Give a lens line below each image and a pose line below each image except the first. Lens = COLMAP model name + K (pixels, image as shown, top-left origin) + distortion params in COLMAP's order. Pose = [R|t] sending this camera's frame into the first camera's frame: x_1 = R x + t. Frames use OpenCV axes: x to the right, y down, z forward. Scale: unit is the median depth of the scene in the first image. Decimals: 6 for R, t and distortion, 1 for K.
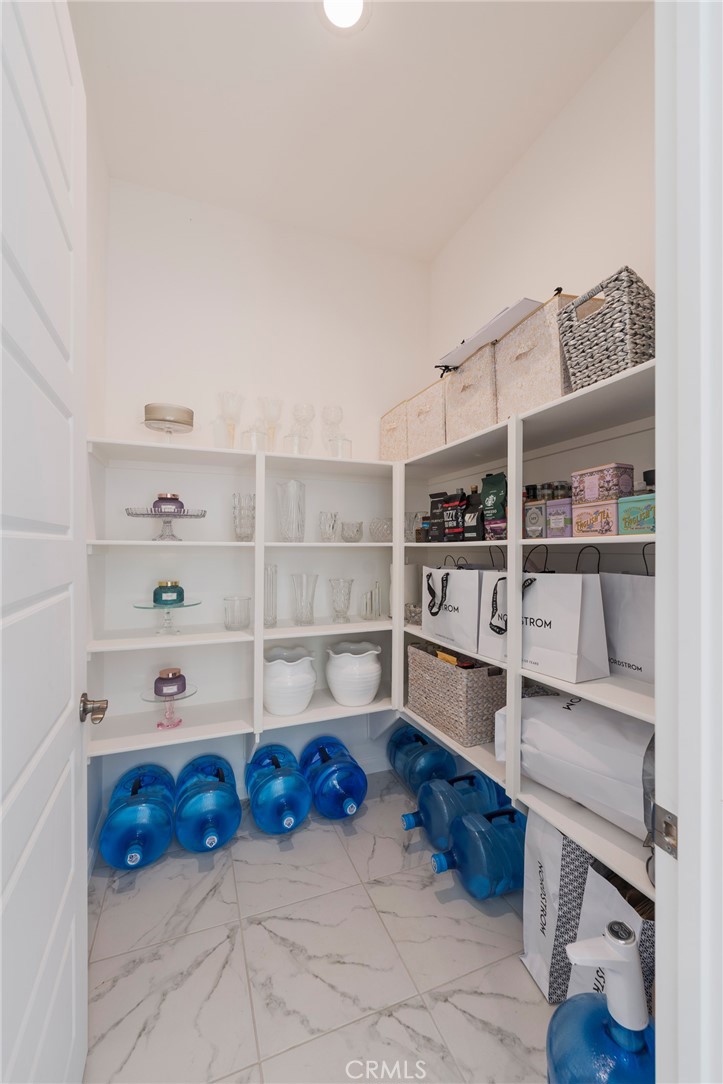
lens RADIAL K [[430.9, 0, 361.5], [0, 430.9, 542.0], [0, 0, 1]] dist [0.001114, 0.000161]
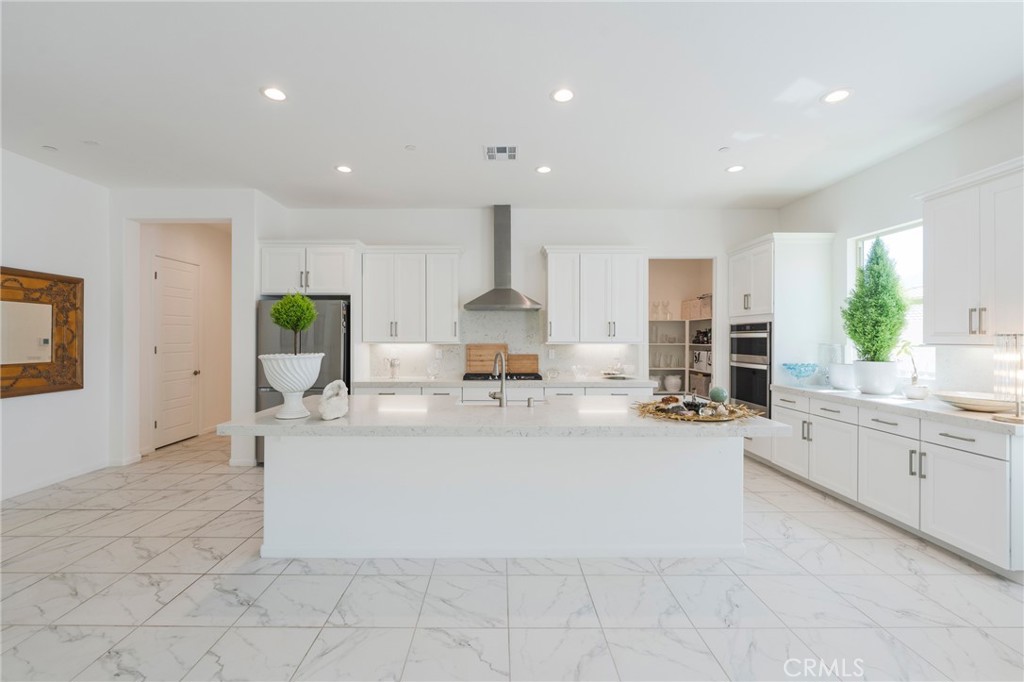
lens RADIAL K [[407.4, 0, 514.3], [0, 407.4, 337.0], [0, 0, 1]] dist [-0.001072, -0.000322]
pose [[0.940023, -0.001395, -0.341108, -0.104744], [0.003404, 0.999980, 0.005290, -0.078055], [0.341094, -0.006134, 0.940009, -2.615883]]
